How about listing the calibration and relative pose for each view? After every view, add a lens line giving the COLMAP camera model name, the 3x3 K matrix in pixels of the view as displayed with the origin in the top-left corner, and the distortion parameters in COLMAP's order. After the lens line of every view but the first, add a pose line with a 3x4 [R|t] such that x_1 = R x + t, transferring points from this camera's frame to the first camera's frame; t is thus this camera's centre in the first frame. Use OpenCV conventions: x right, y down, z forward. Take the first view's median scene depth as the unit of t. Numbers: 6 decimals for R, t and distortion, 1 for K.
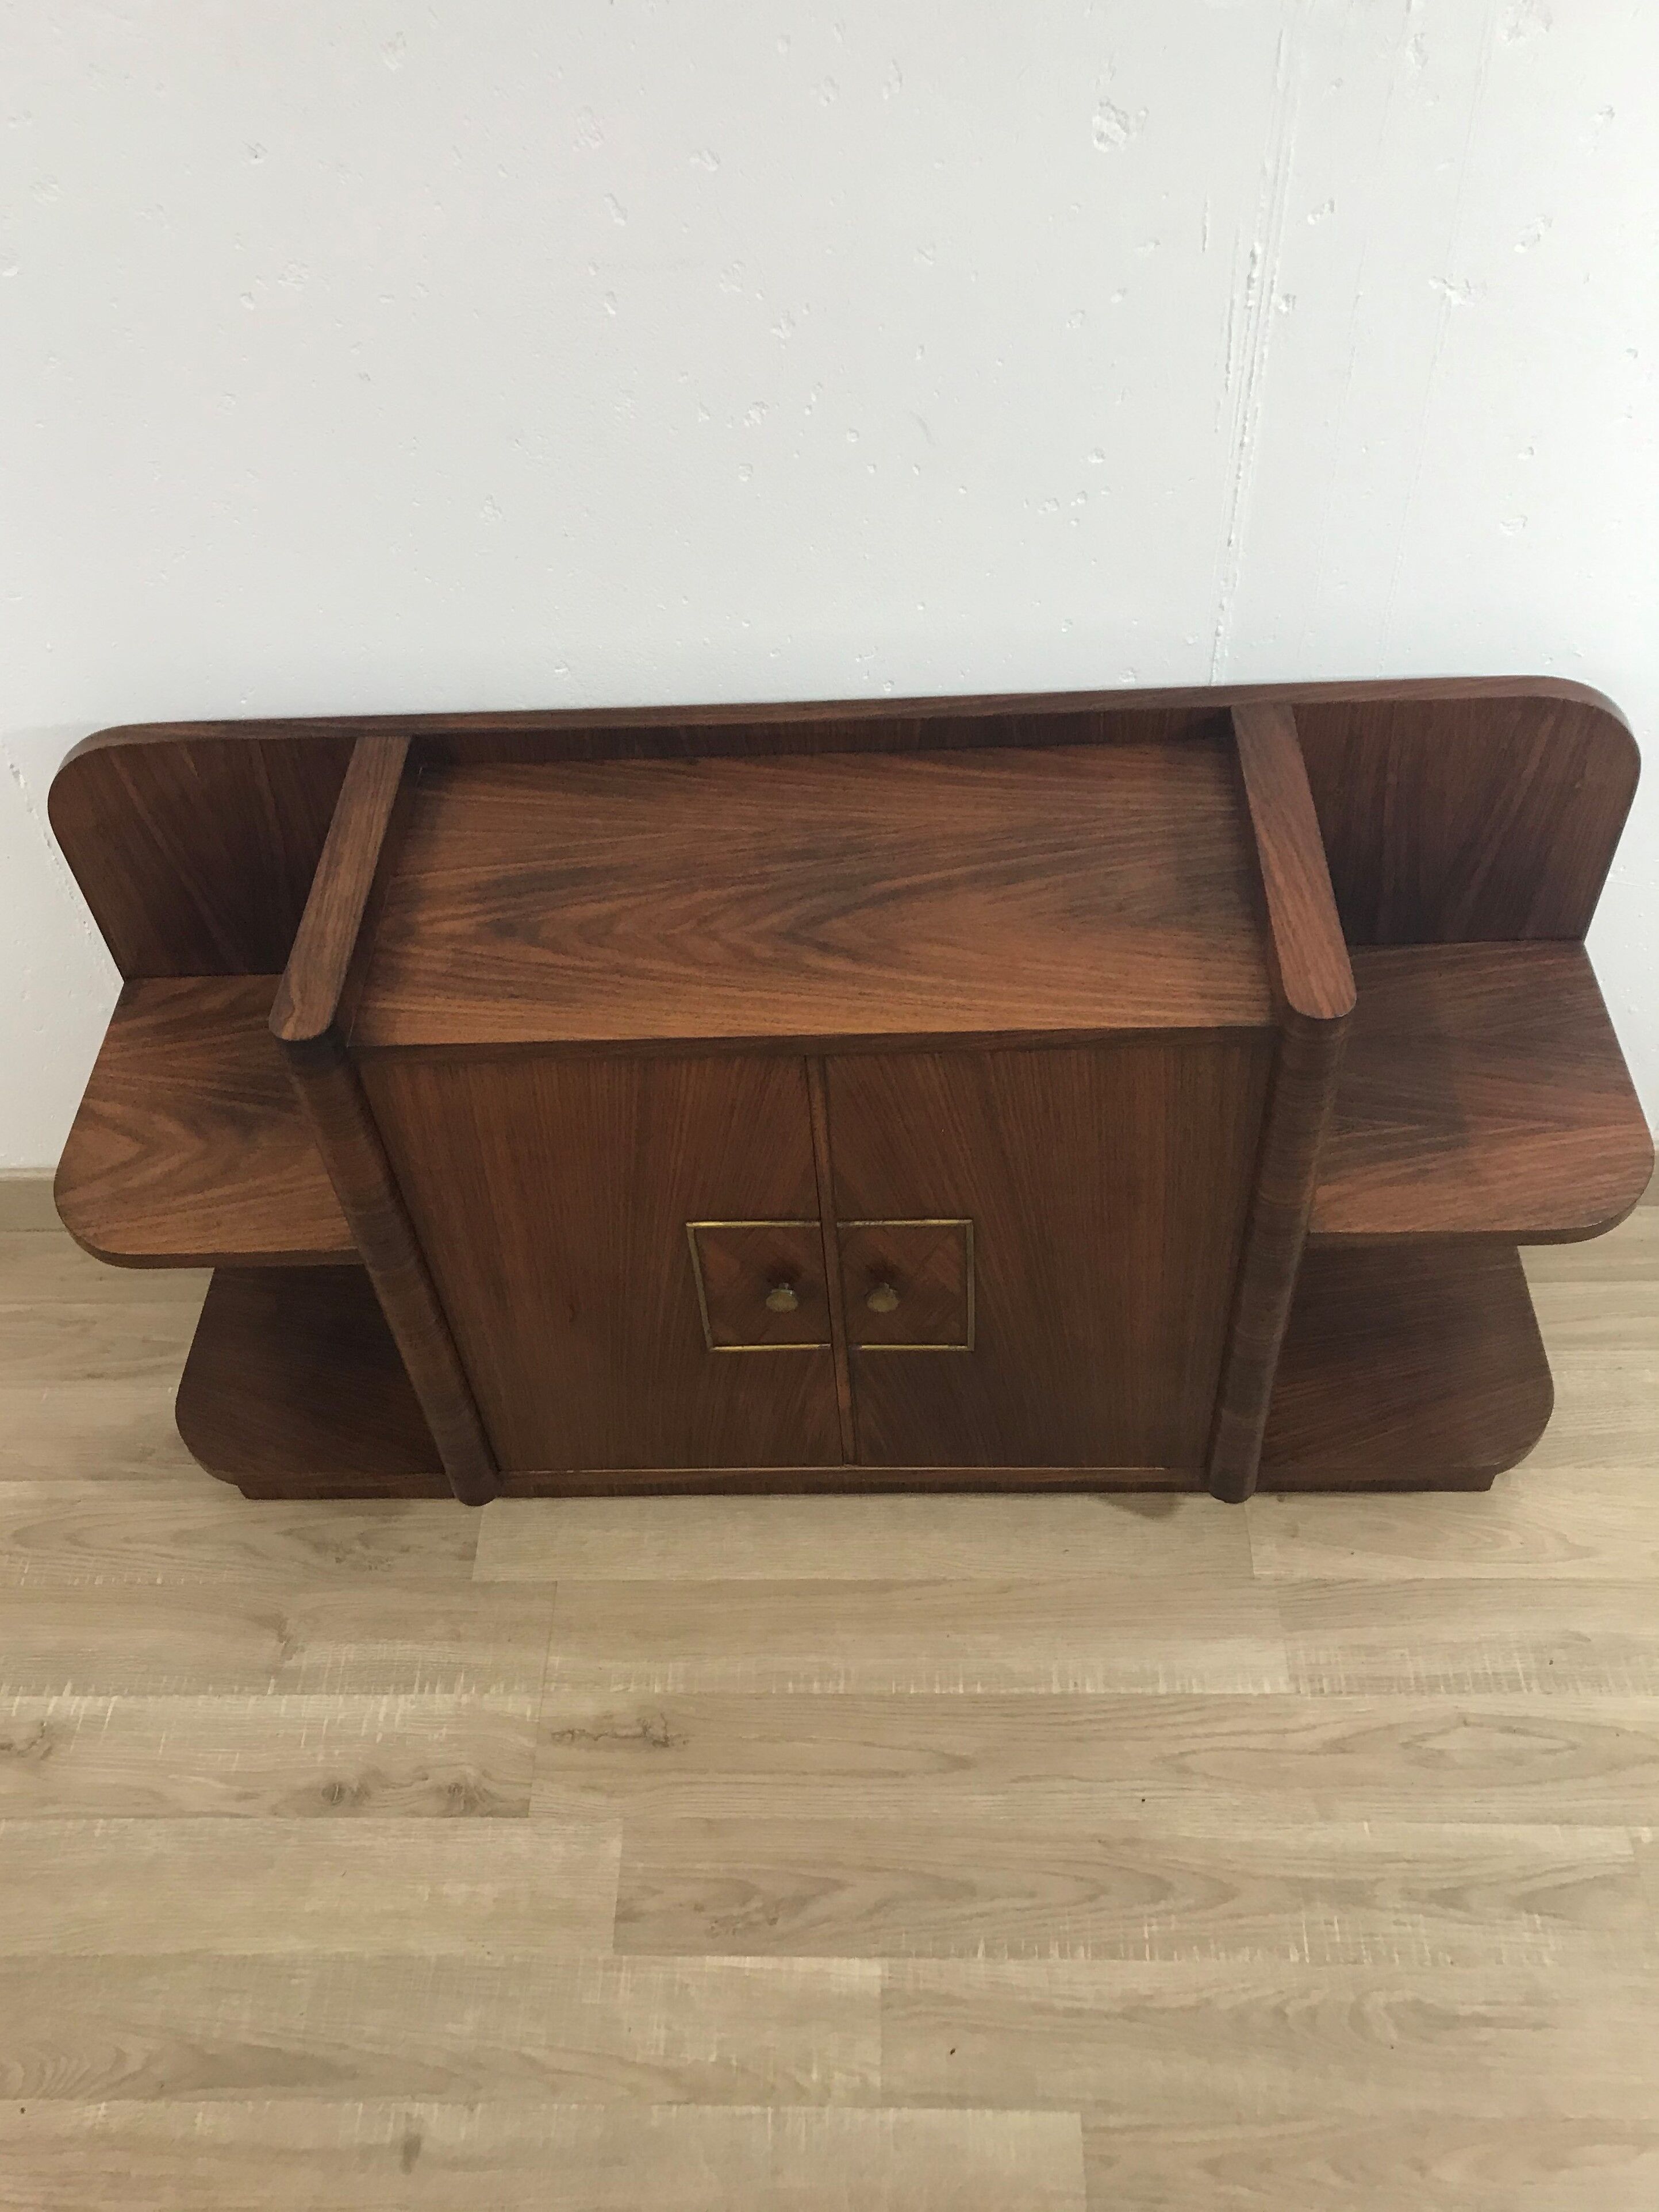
lens RADIAL K [[1910.3, 0, 788.1], [0, 1910.3, 1048.6], [0, 0, 1]] dist [0.003049, 0.077111]
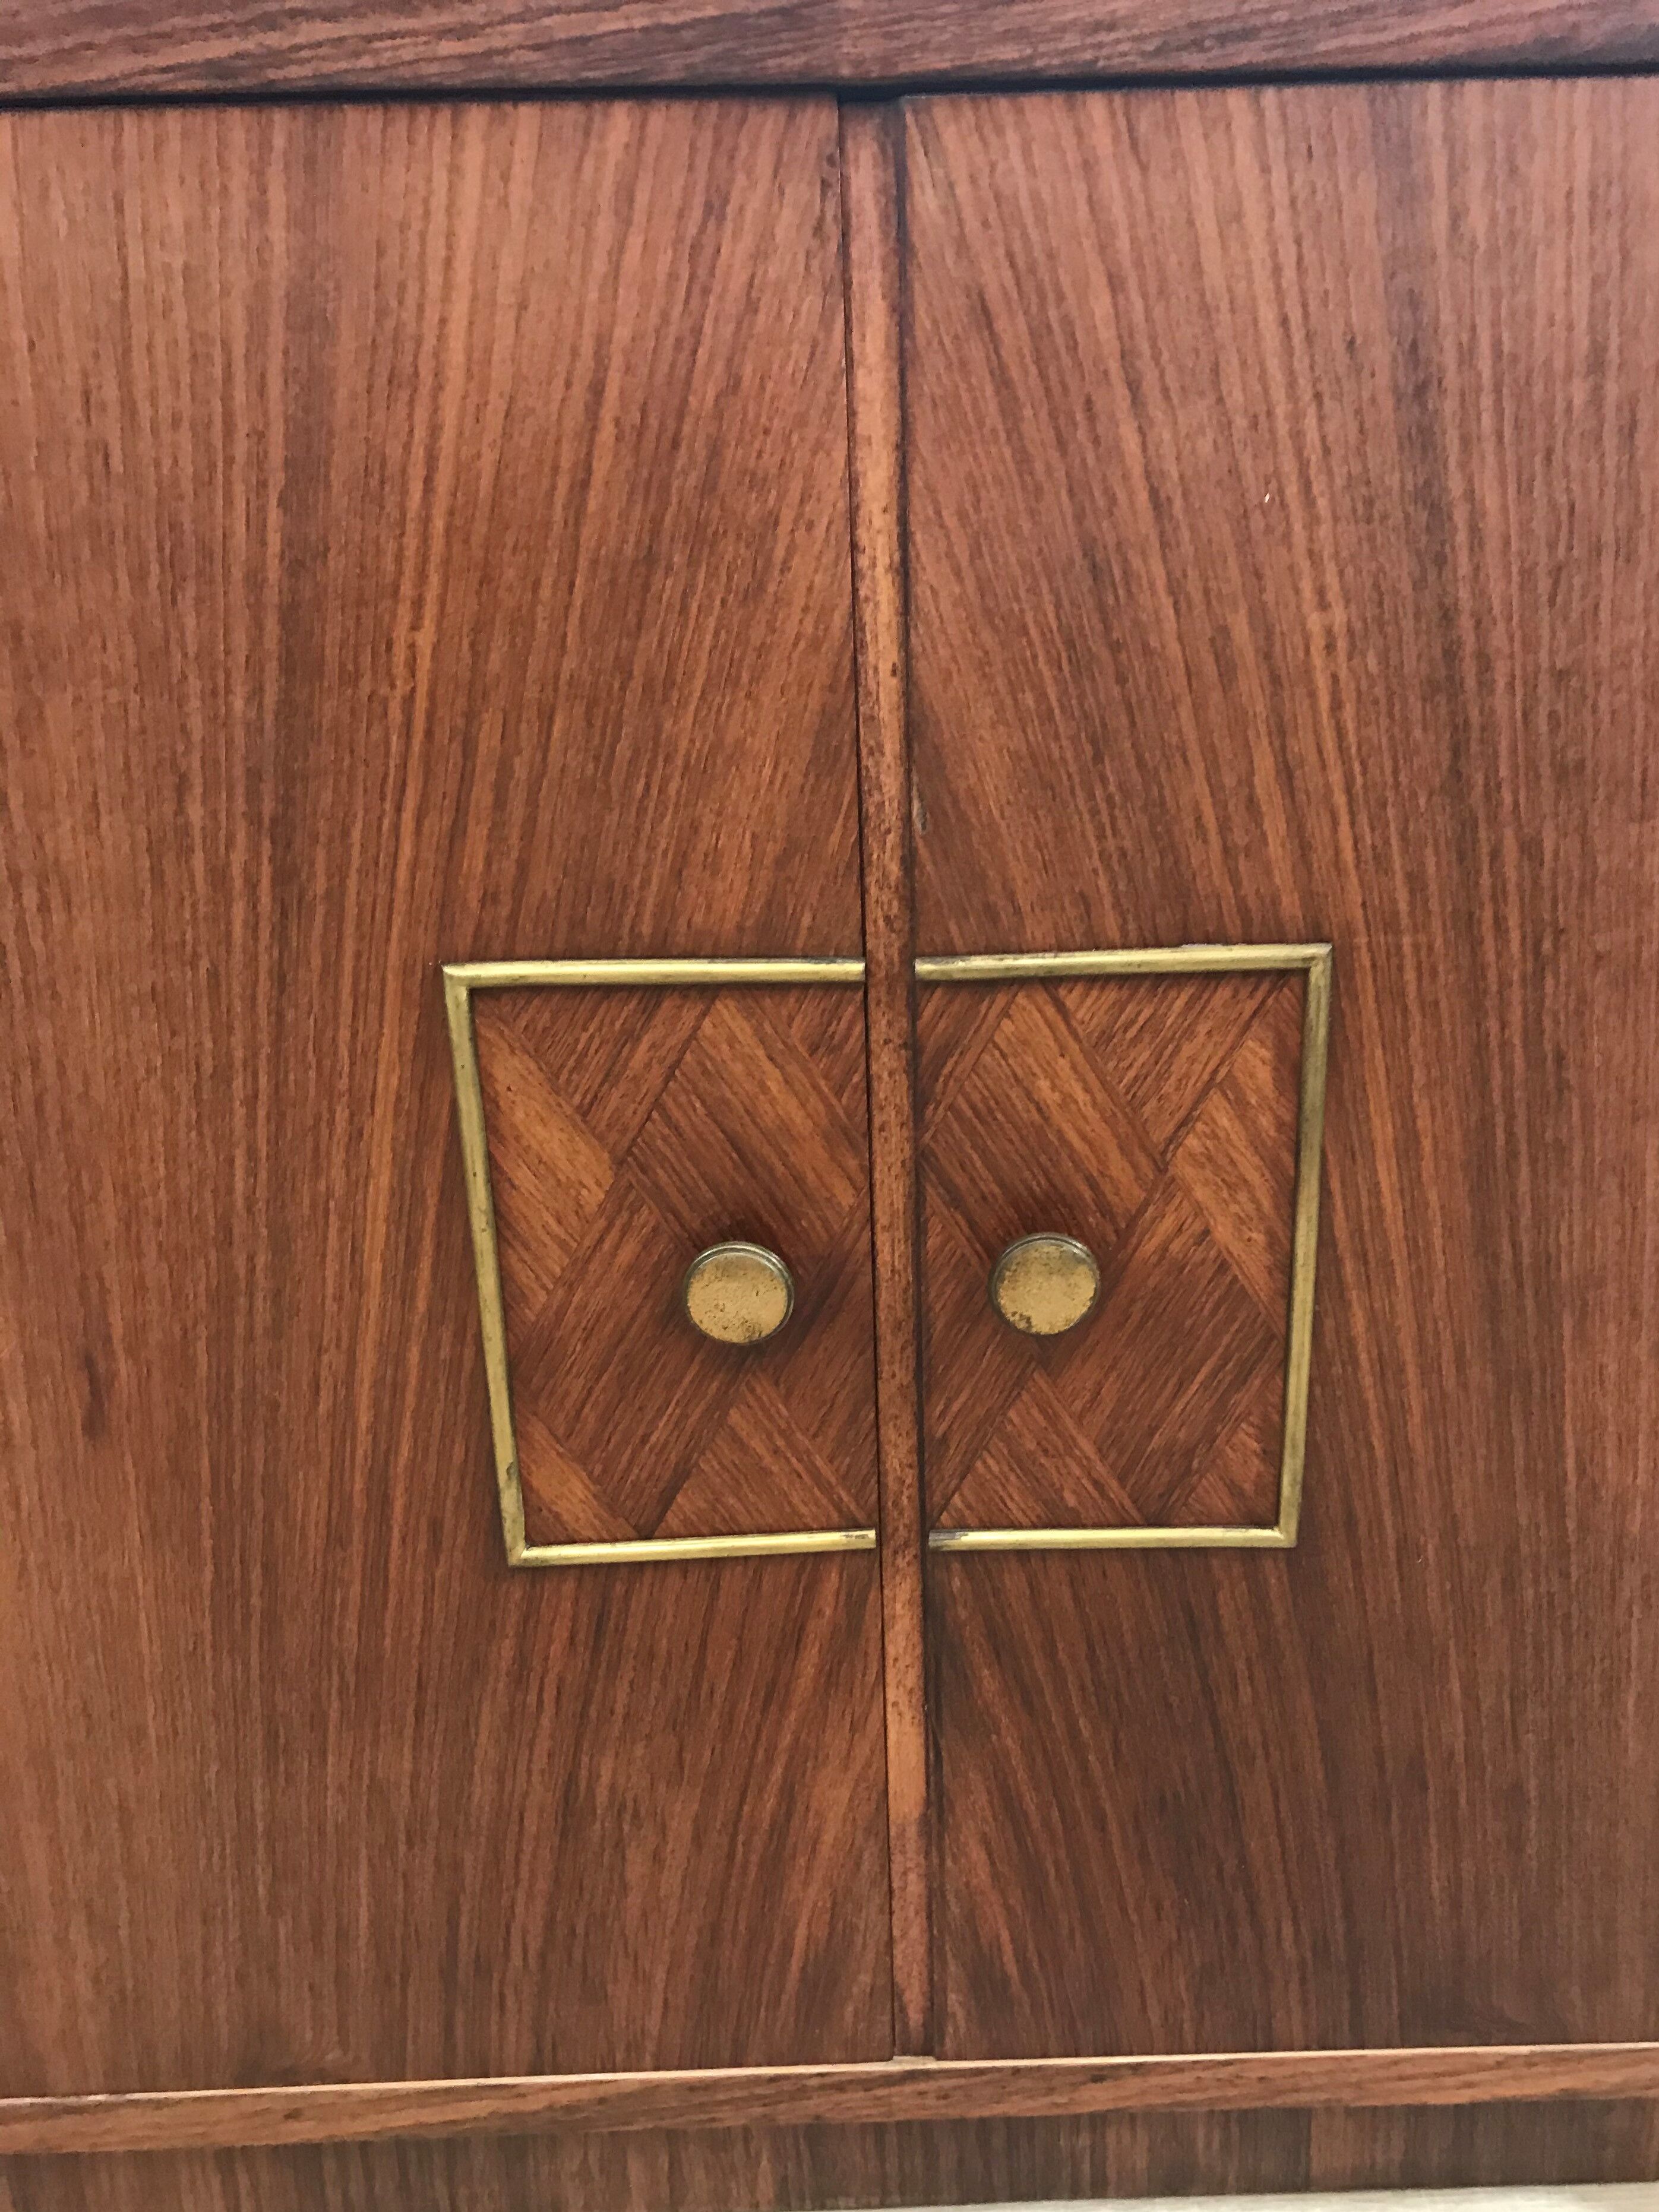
lens RADIAL K [[1942.1, 0, 904.0], [0, 1942.1, 1105.6], [0, 0, 1]] dist [0.025231, -0.001506]
pose [[0.997141, 0.026035, 0.070930, 0.000798], [0.007442, 0.900354, -0.435094, 0.234439], [-0.075190, 0.434378, 0.897587, 0.650001]]
